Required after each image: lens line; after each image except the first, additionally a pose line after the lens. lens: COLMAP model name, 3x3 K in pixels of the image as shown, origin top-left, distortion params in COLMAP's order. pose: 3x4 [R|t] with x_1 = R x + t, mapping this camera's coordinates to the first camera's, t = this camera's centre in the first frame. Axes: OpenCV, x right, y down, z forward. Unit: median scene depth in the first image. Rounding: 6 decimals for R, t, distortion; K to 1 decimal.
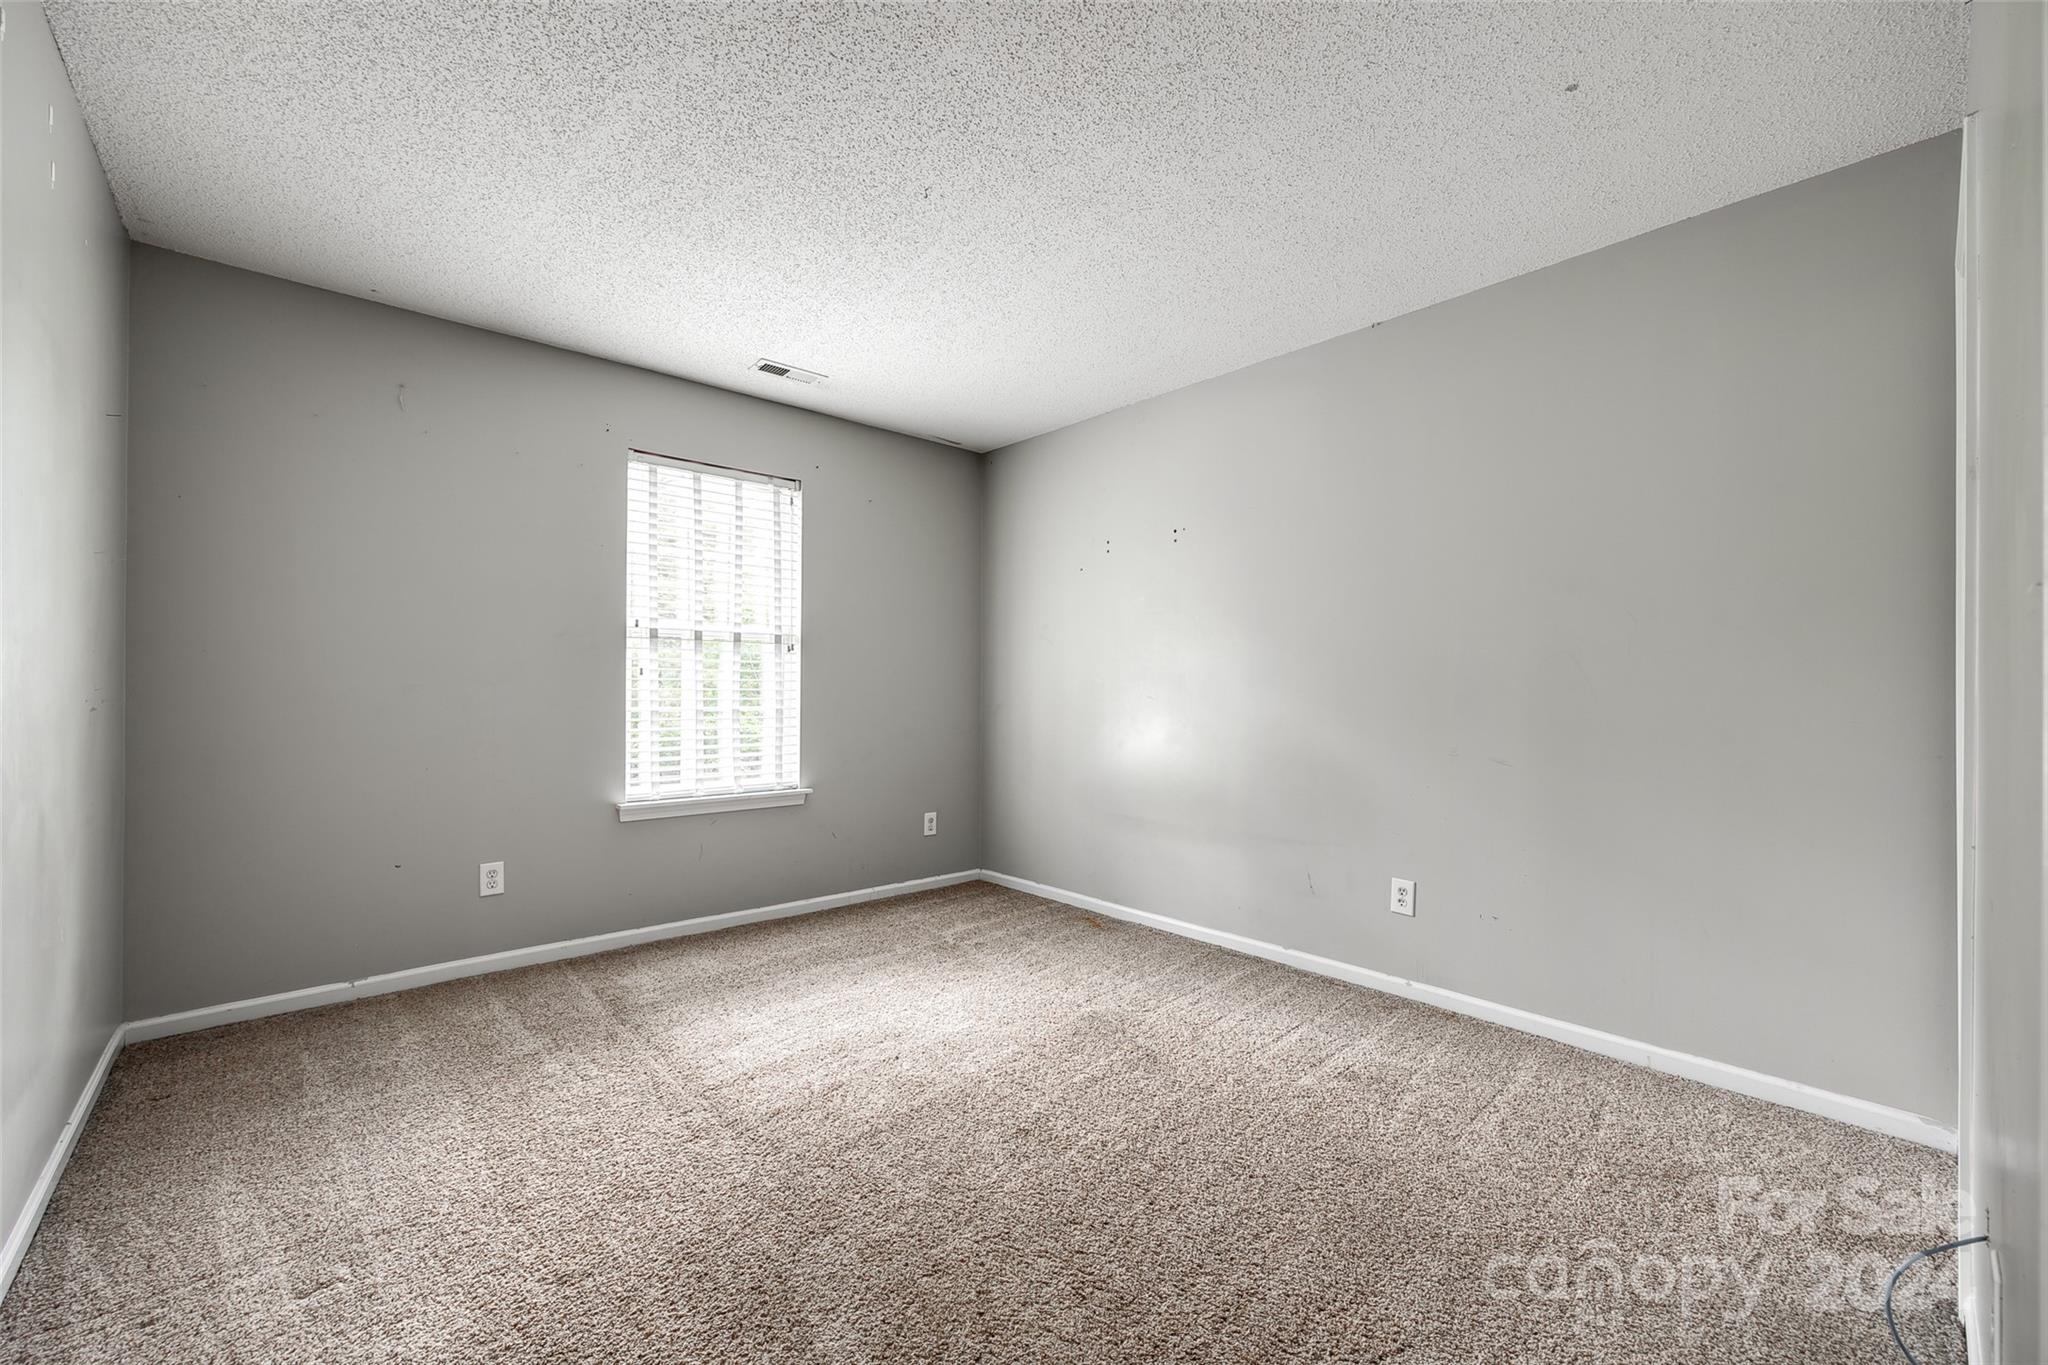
lens RADIAL K [[820.8, 0, 1019.0], [0, 820.8, 691.6], [0, 0, 1]] dist [-0.007208, 0.000382]
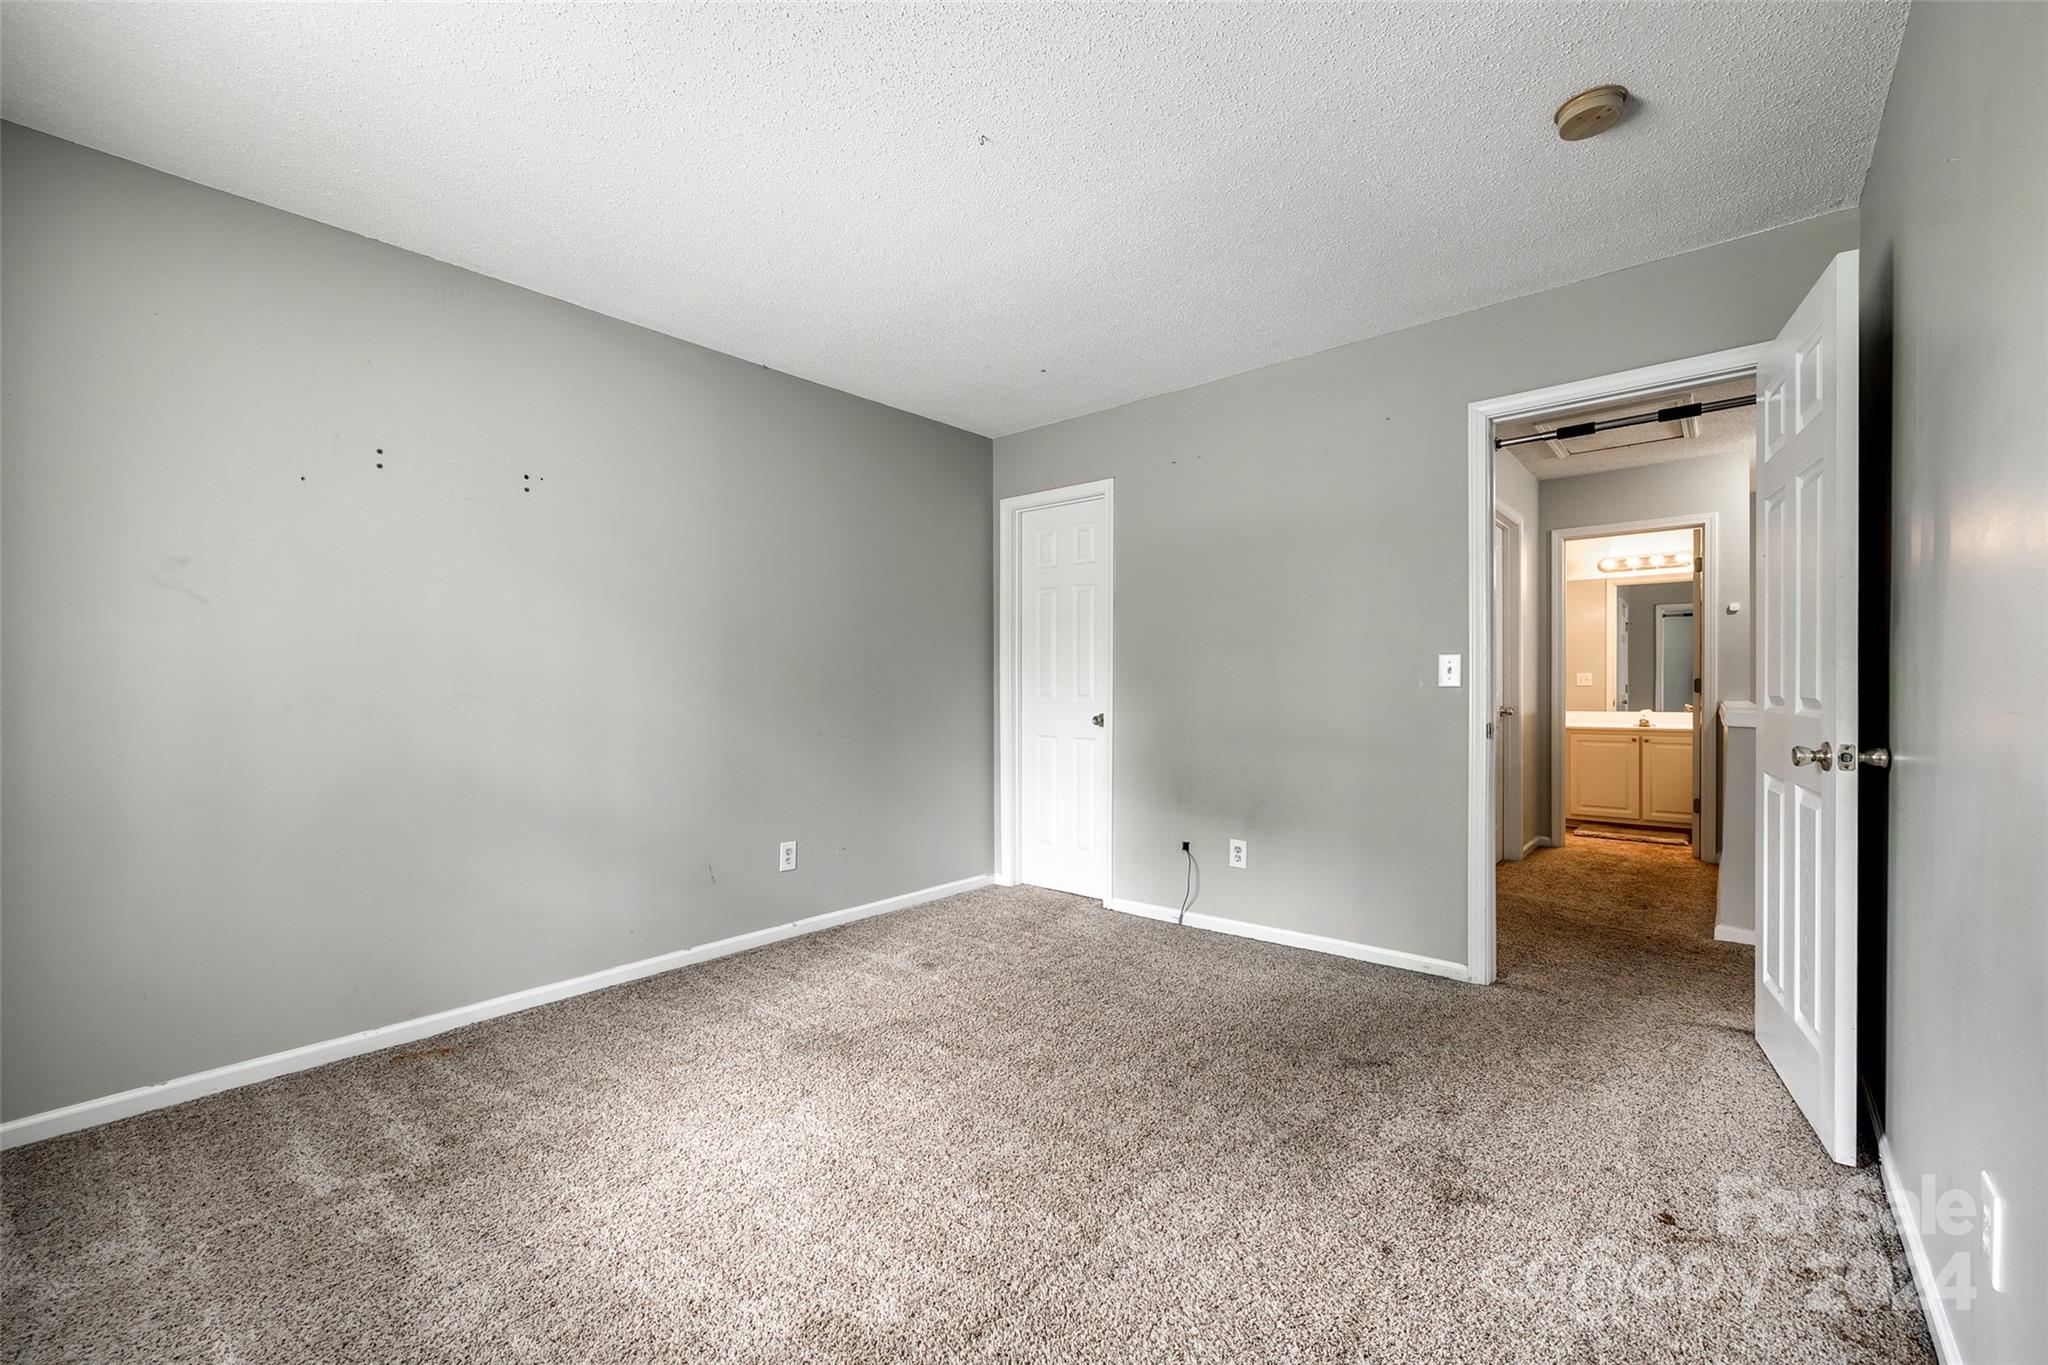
lens RADIAL K [[820.8, 0, 1019.0], [0, 820.8, 691.6], [0, 0, 1]] dist [-0.007208, 0.000382]
pose [[-0.131439, -0.008322, 0.991289, -0.697316], [0.007455, 0.999928, 0.009383, -0.002704], [-0.991296, 0.008623, -0.131368, 0.729137]]
